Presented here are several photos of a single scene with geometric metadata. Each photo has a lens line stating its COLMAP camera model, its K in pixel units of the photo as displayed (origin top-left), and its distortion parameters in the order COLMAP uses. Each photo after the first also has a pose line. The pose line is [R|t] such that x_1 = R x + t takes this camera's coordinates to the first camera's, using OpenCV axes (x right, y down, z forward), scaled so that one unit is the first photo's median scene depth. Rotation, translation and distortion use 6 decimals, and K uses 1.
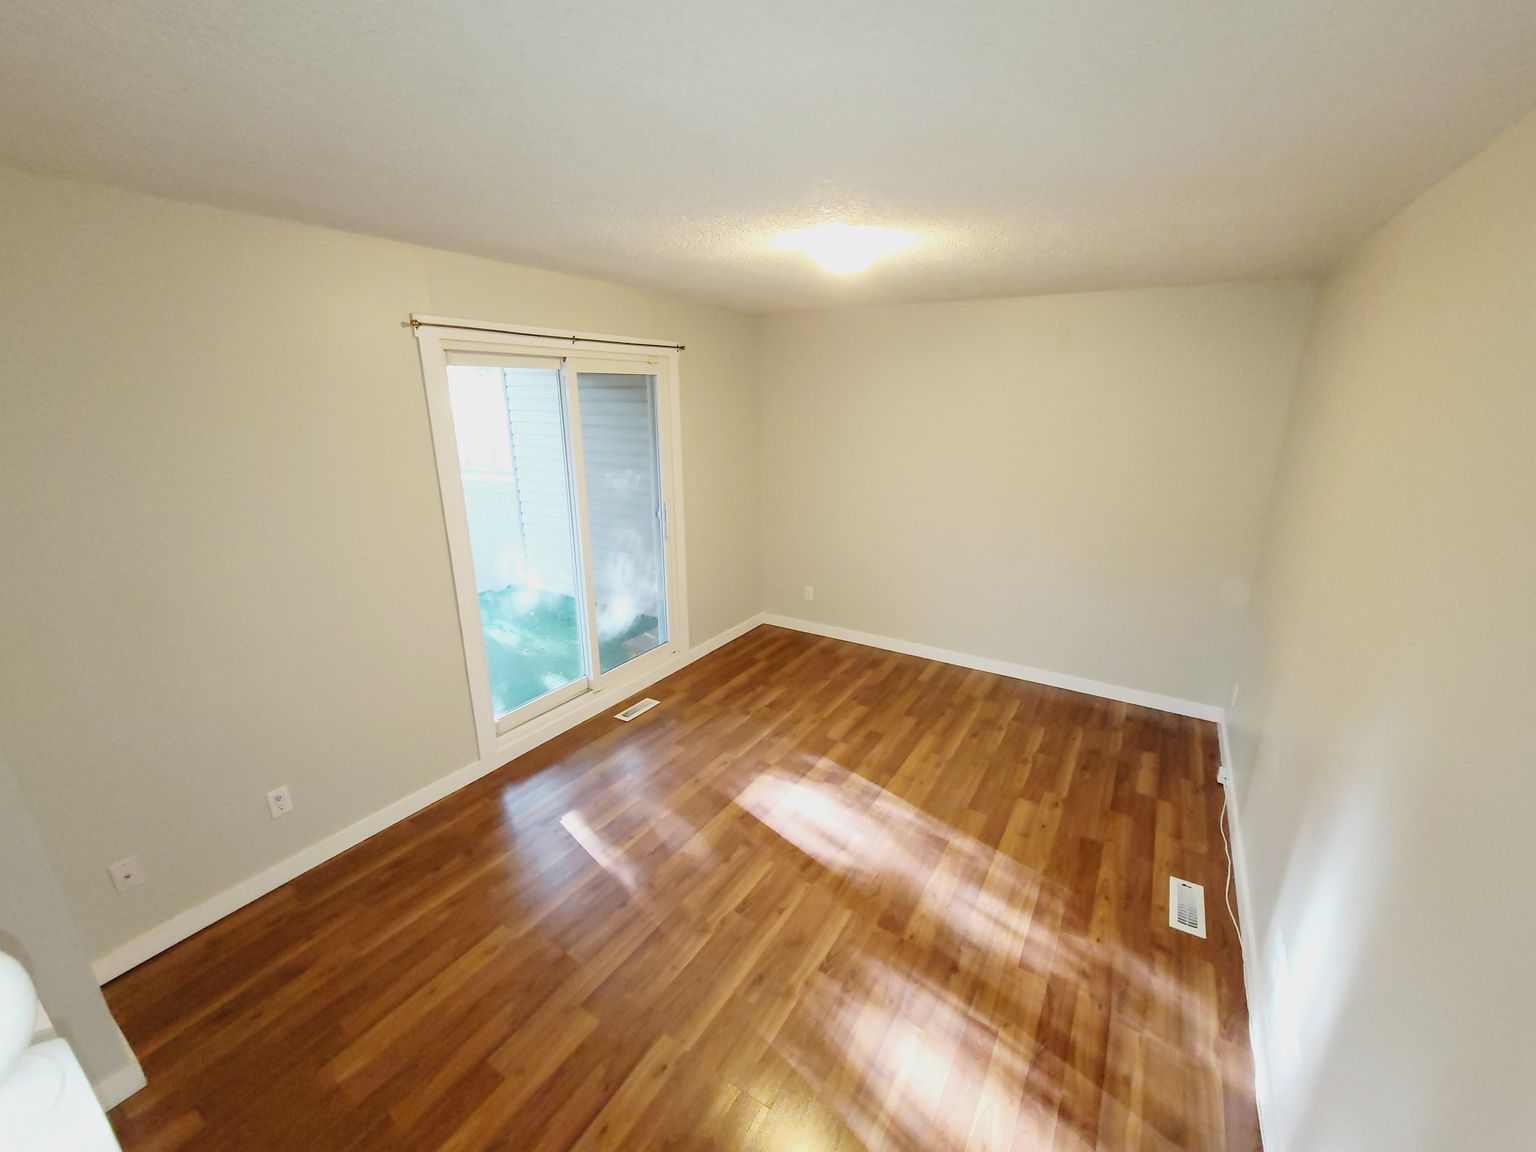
lens RADIAL K [[626.6, 0, 770.5], [0, 626.6, 582.4], [0, 0, 1]] dist [-0.011853, 0.001762]
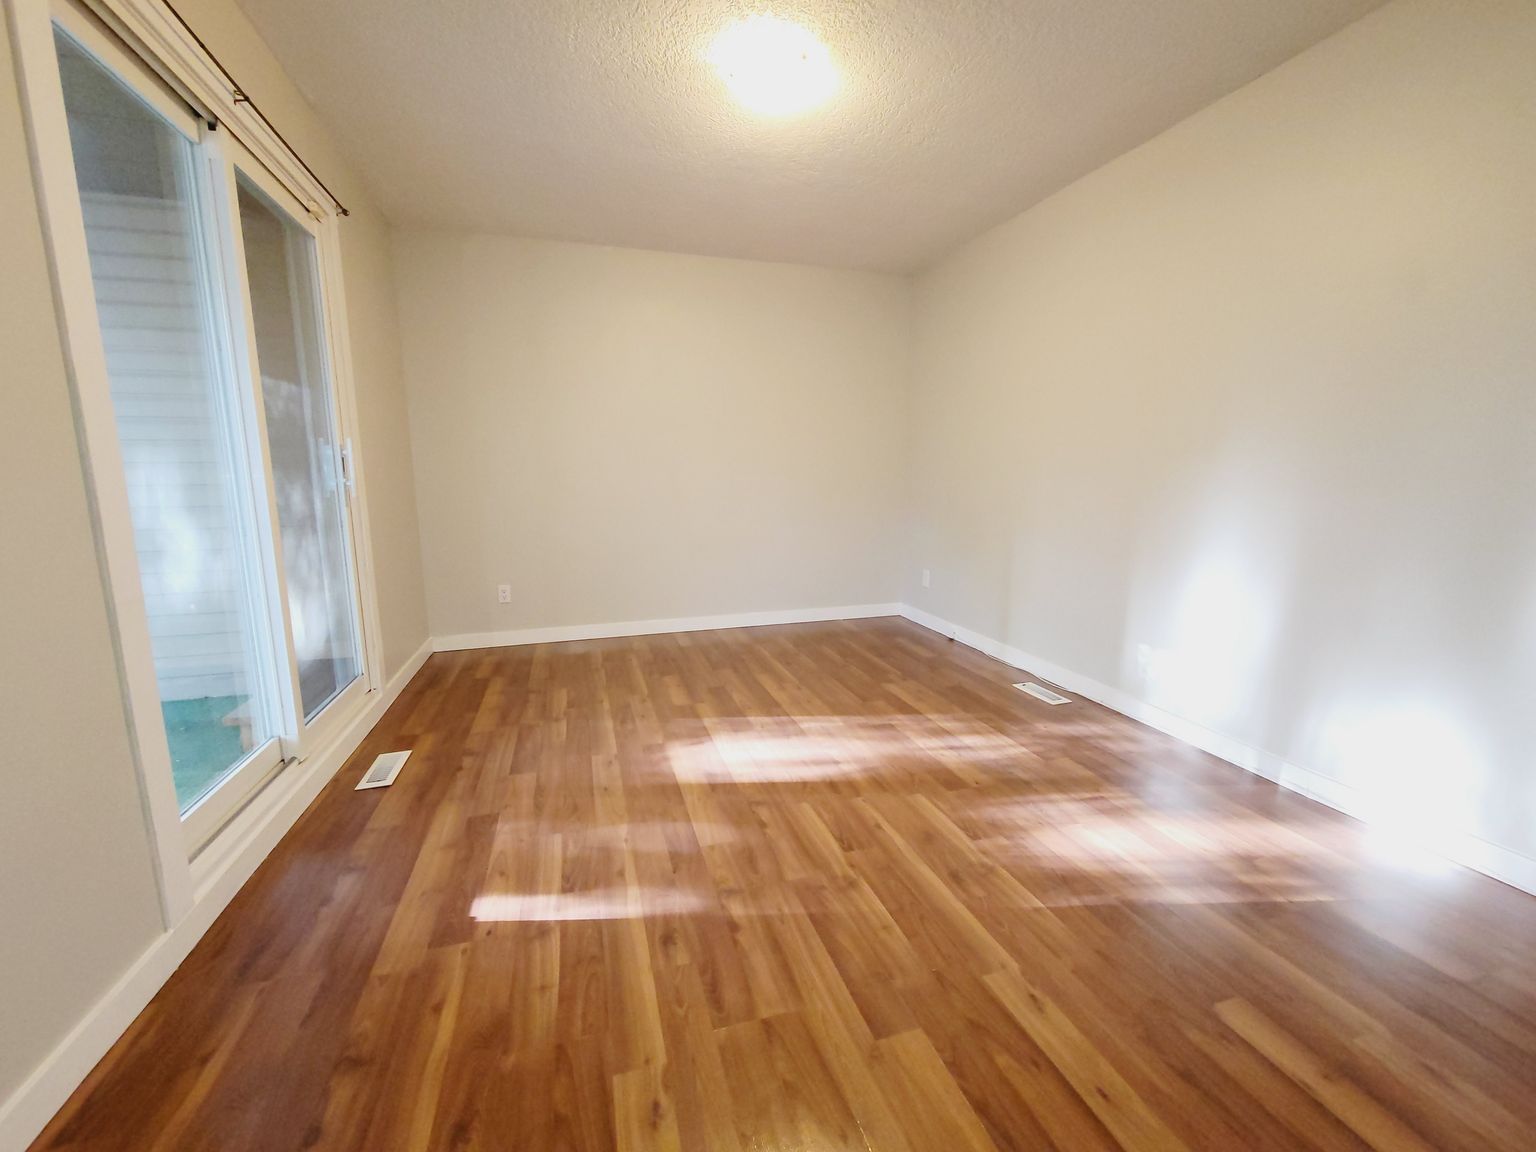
lens RADIAL K [[626.6, 0, 770.7], [0, 626.6, 581.3], [0, 0, 1]] dist [-0.011853, 0.001762]
pose [[0.657206, -0.130955, 0.742248, -0.516453], [0.224314, 0.974150, -0.026744, 0.169365], [-0.719558, 0.184073, 0.669592, 0.407143]]
